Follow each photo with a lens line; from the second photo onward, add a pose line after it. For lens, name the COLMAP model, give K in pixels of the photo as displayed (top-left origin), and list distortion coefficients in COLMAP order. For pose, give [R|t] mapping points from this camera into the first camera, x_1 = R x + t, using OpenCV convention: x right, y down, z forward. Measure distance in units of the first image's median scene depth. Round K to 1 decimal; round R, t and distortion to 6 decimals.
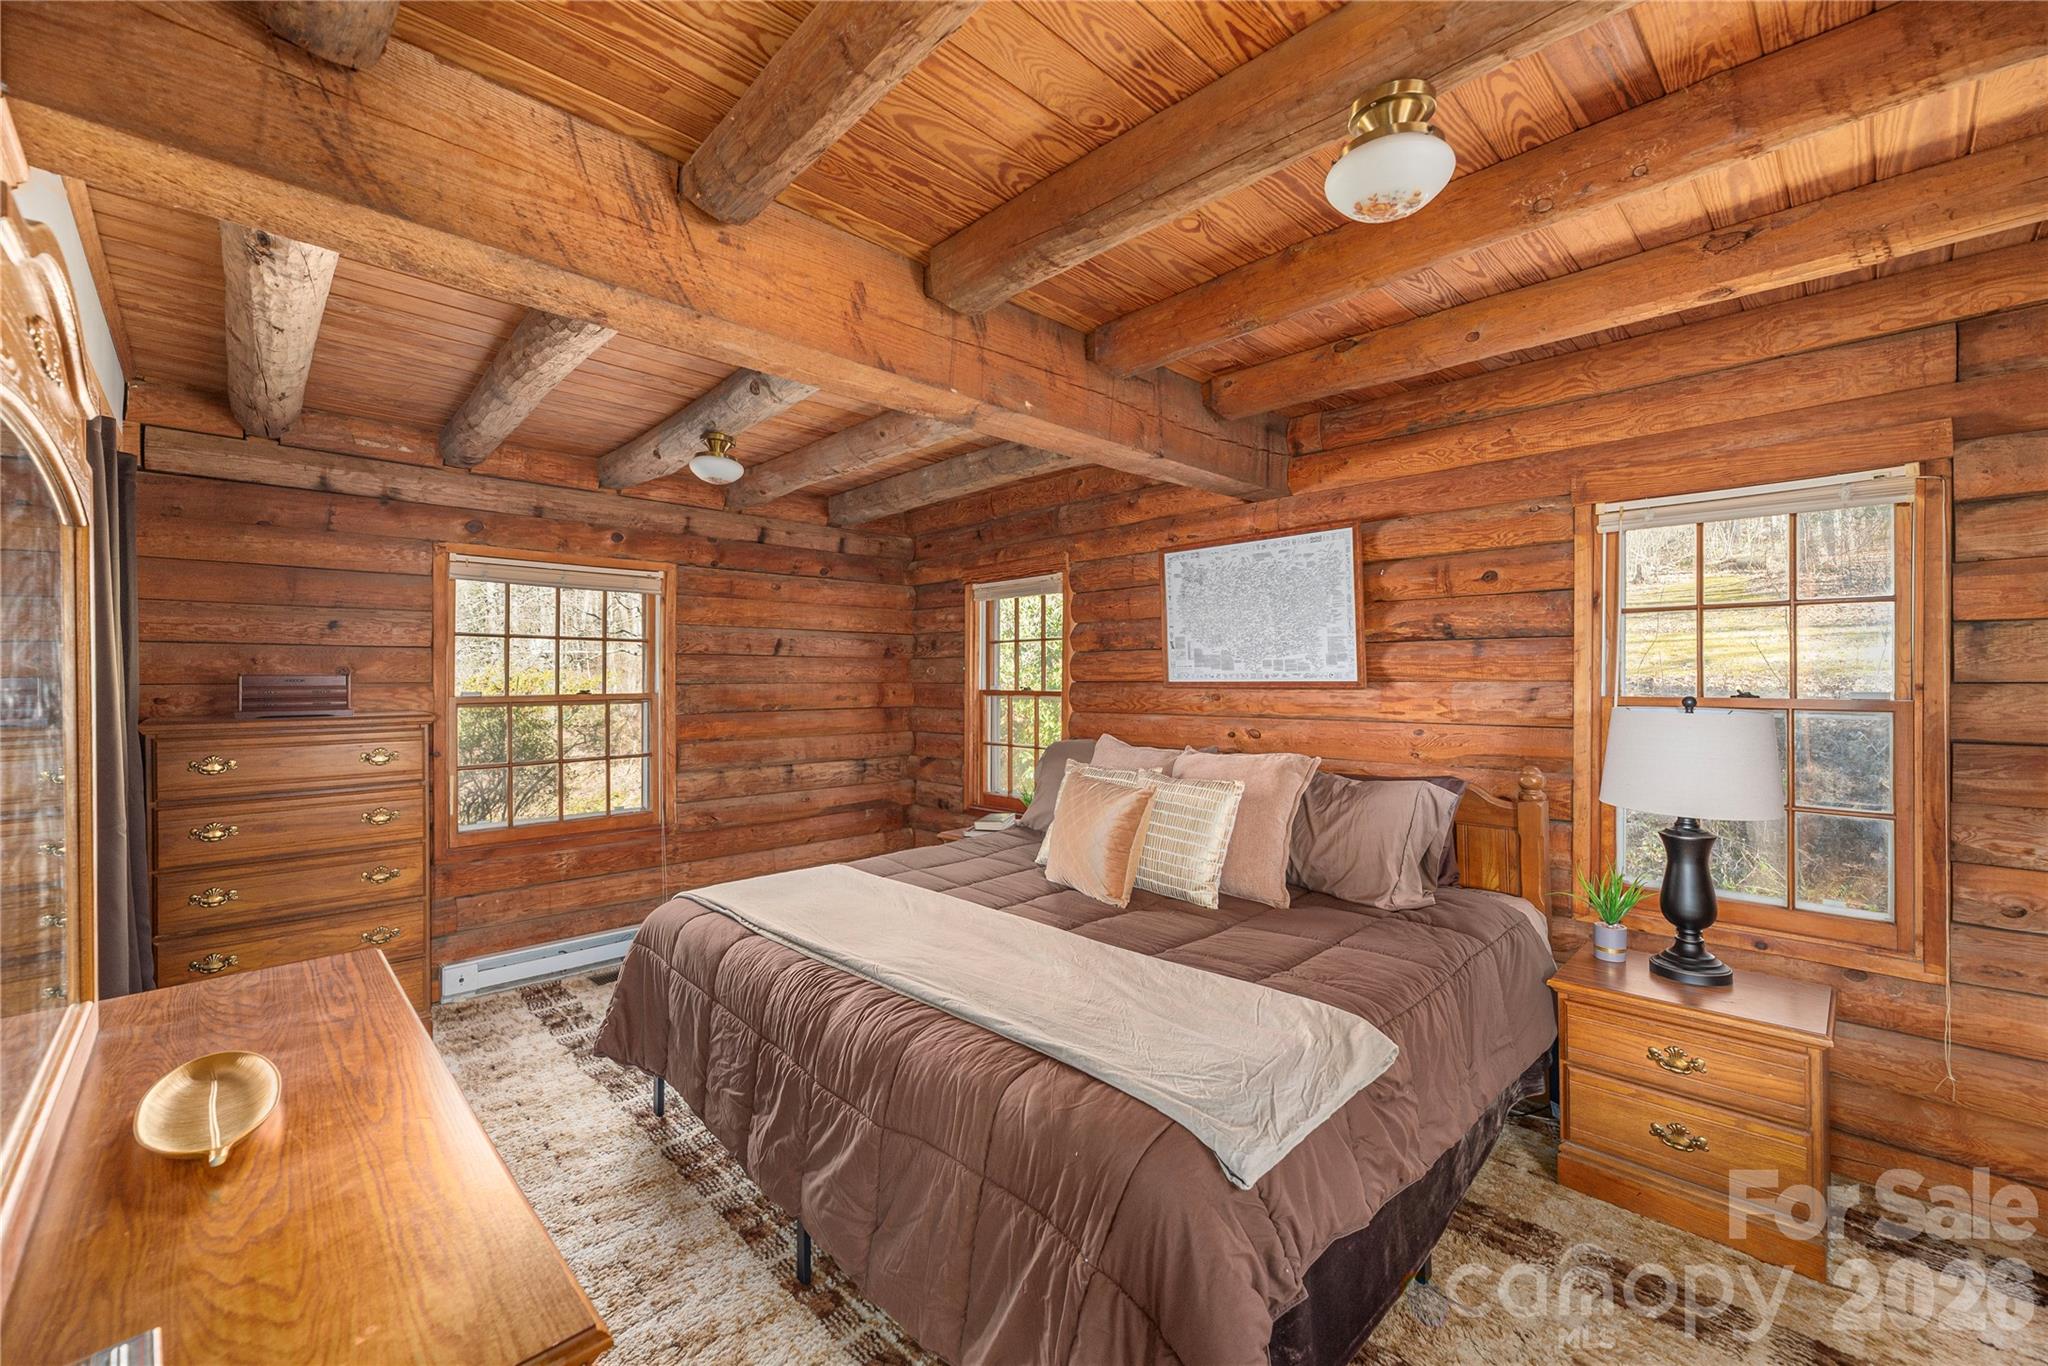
lens RADIAL K [[835.3, 0, 1019.1], [0, 835.3, 684.9], [0, 0, 1]] dist [-0.001134, -0.000075]
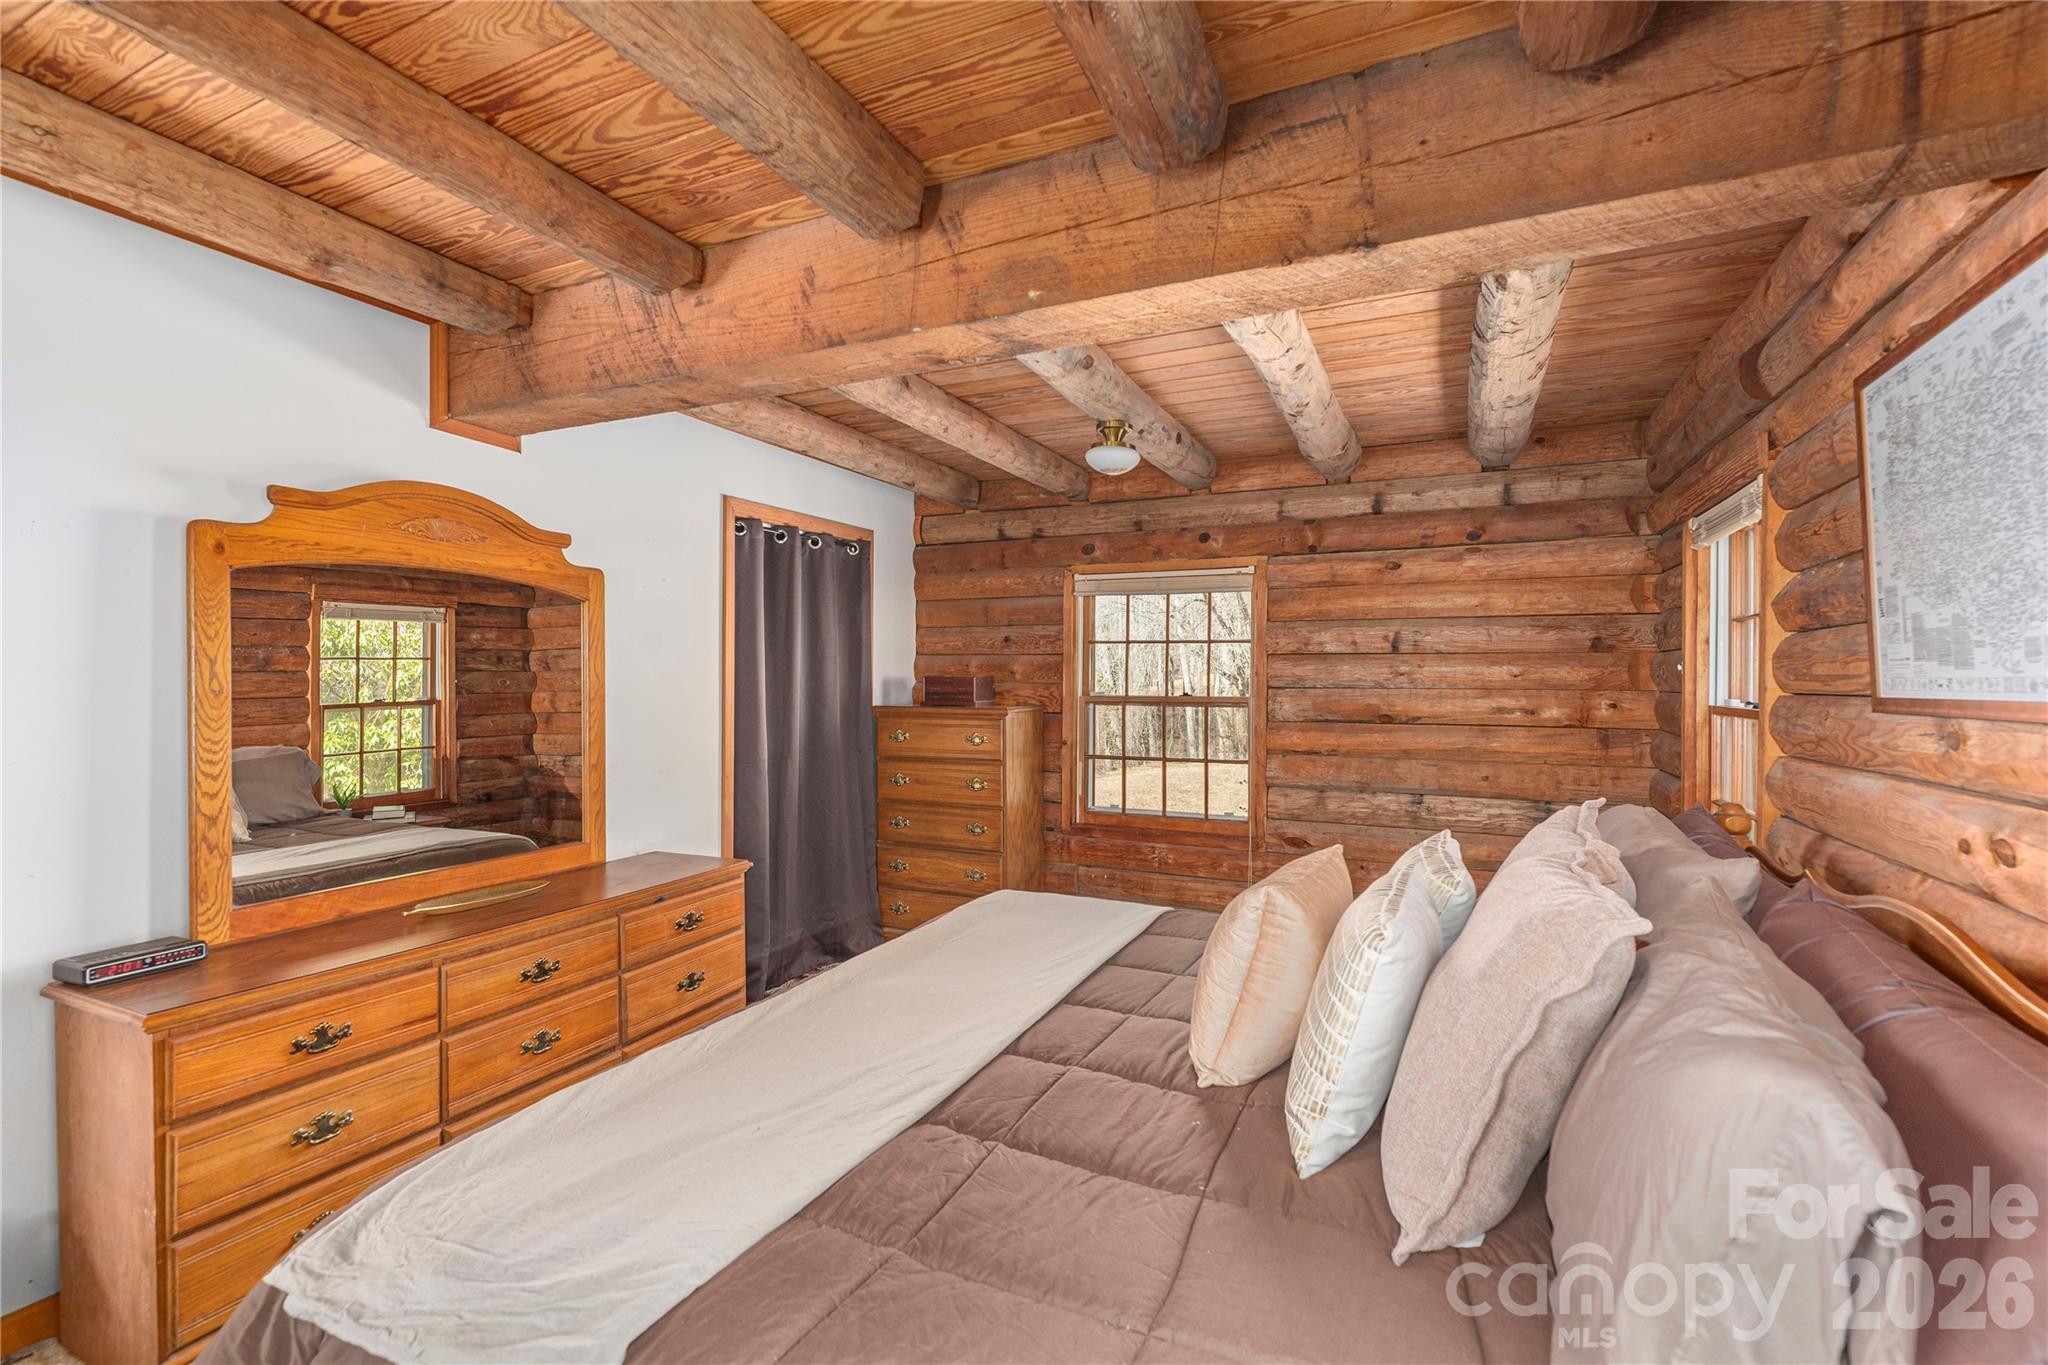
lens RADIAL K [[878.8, 0, 1026.5], [0, 878.8, 676.3], [0, 0, 1]] dist [-0.004276, -0.000594]
pose [[0.355591, 0.002403, -0.934638, 0.397391], [-0.012476, 0.999920, -0.002176, -0.007438], [0.934558, 0.012434, 0.355593, 0.419227]]
